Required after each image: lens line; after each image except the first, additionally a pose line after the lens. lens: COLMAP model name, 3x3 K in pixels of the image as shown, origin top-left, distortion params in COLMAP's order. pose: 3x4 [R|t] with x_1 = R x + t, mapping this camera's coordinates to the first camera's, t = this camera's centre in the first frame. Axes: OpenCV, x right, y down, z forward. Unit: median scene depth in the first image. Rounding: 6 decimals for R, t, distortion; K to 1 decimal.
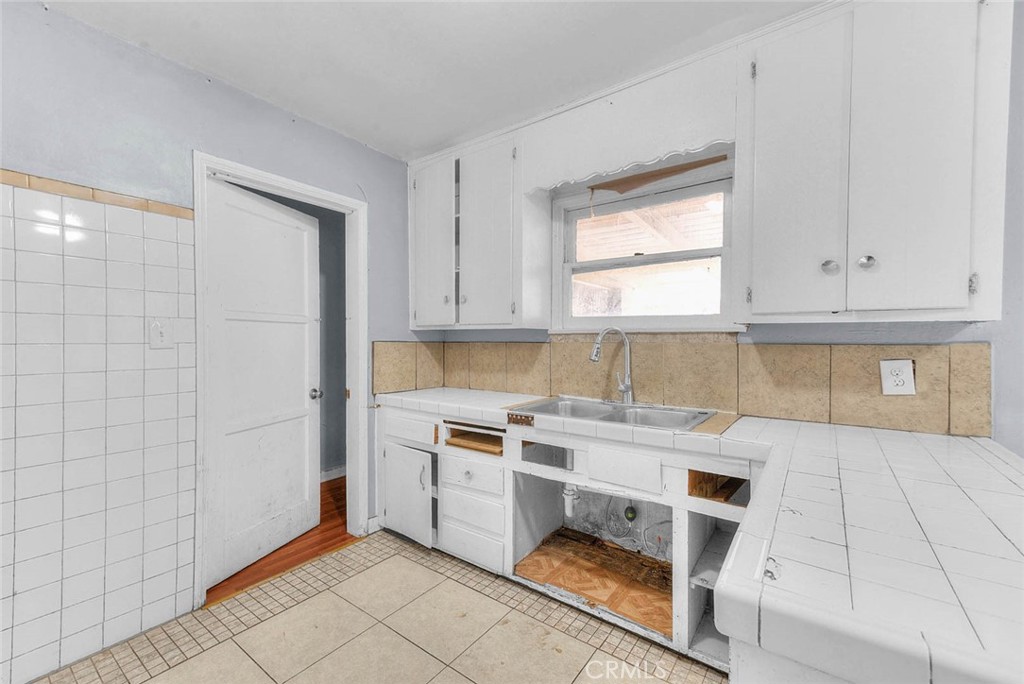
lens RADIAL K [[409.4, 0, 505.2], [0, 409.4, 343.9], [0, 0, 1]] dist [0.022050, -0.000913]
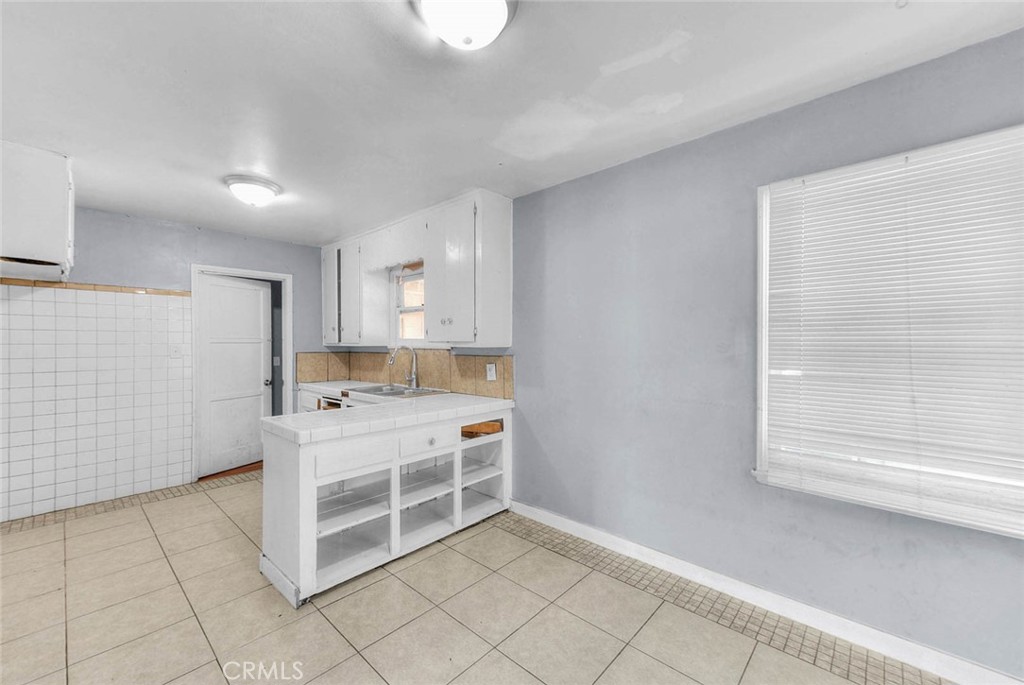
lens RADIAL K [[409.4, 0, 507.3], [0, 409.4, 344.3], [0, 0, 1]] dist [0.022050, -0.000913]
pose [[0.992324, -0.004420, -0.123587, 0.945029], [0.003888, 0.999982, -0.004548, -0.036452], [0.123605, 0.004033, 0.992323, -0.760749]]
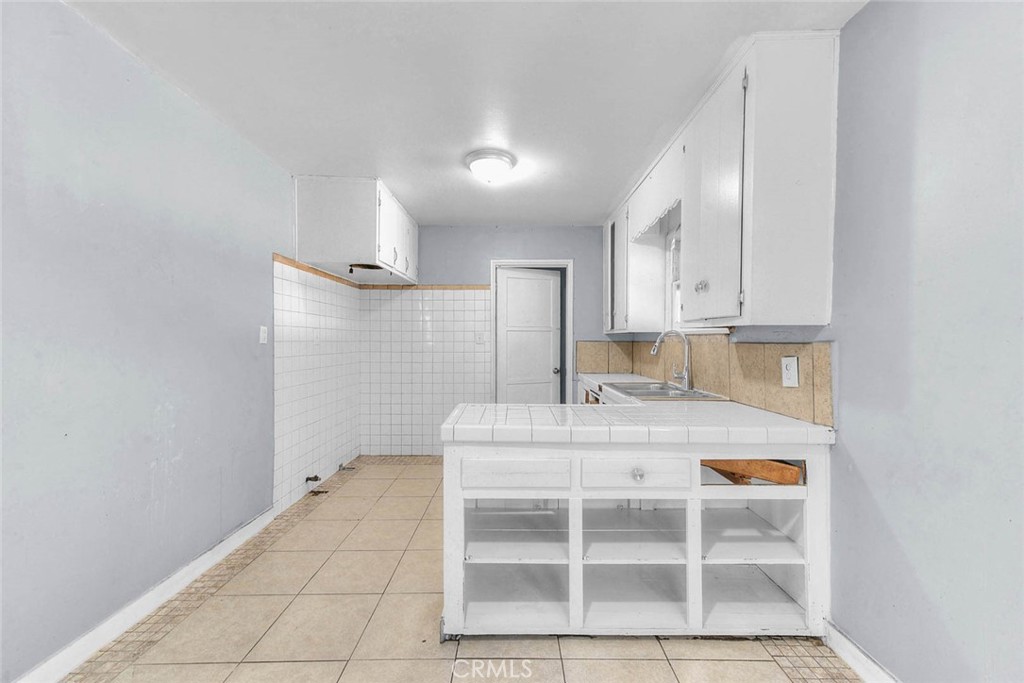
lens RADIAL K [[409.4, 0, 517.8], [0, 409.4, 343.3], [0, 0, 1]] dist [0.022050, -0.000913]
pose [[0.593115, 0.004951, -0.805102, 1.051045], [-0.007131, 0.999974, 0.000896, 0.003707], [0.805086, 0.005210, 0.593135, -0.217458]]
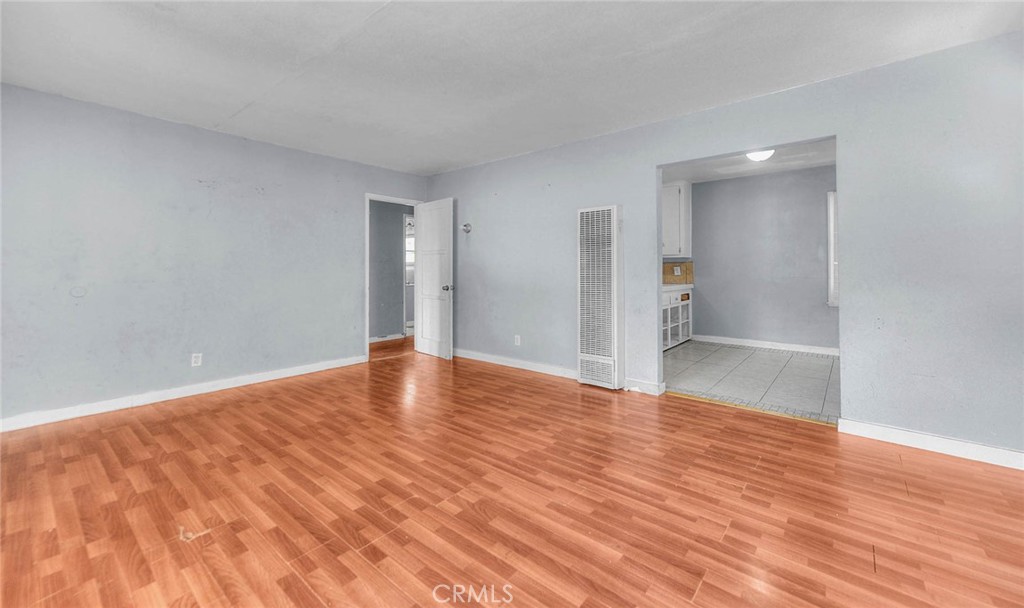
lens RADIAL K [[402.3, 0, 515.6], [0, 402.3, 267.2], [0, 0, 1]] dist [0.023849, 0.000014]
pose [[0.998530, -0.007358, -0.053704, -0.320073], [0.006472, 0.999840, -0.016661, 0.074783], [0.053818, 0.016289, 0.998418, -2.255252]]
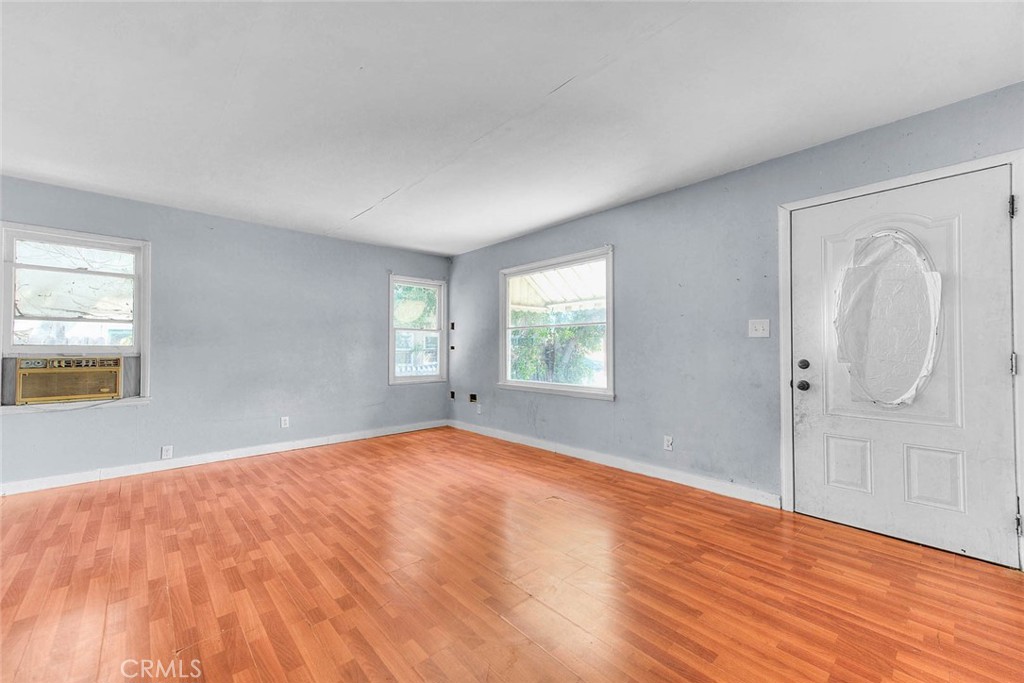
lens RADIAL K [[409.4, 0, 520.3], [0, 409.4, 343.5], [0, 0, 1]] dist [0.022050, -0.000913]
pose [[-0.983414, -0.000104, 0.181376, -1.126417], [-0.000753, 0.999994, -0.003507, 0.054441], [-0.181375, -0.003586, -0.983408, -0.100250]]
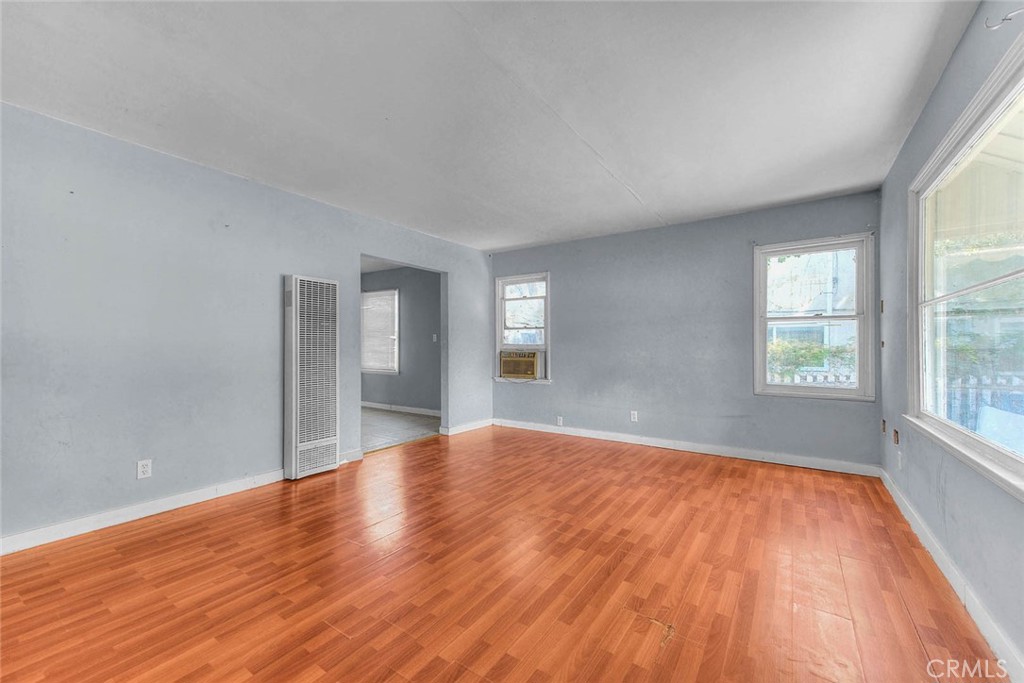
lens RADIAL K [[409.4, 0, 506.1], [0, 409.4, 346.3], [0, 0, 1]] dist [0.022050, -0.000913]
pose [[-0.024237, -0.003507, 0.999700, -1.722320], [0.010354, 0.999939, 0.003759, 0.059694], [-0.999653, 0.010442, -0.024199, -1.191785]]
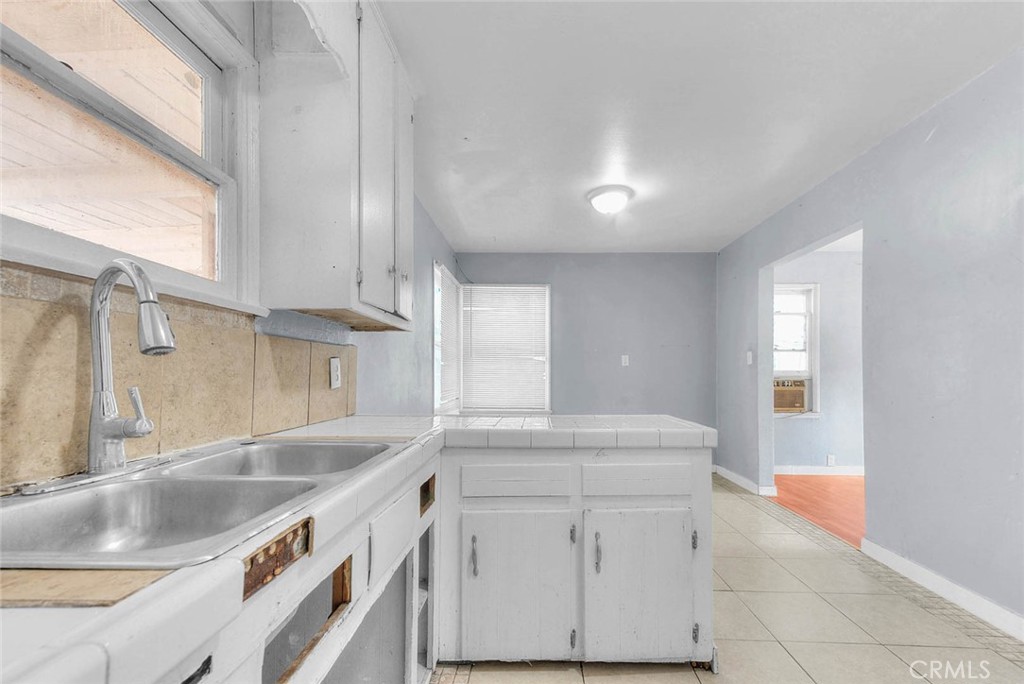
lens RADIAL K [[442.9, 0, 529.0], [0, 442.9, 374.2], [0, 0, 1]] dist [0.001550, 0.000070]
pose [[-0.584932, -0.000095, 0.811082, -0.261466], [0.006272, 0.999970, 0.004640, 0.059792], [-0.811058, 0.007801, -0.584913, 0.944174]]
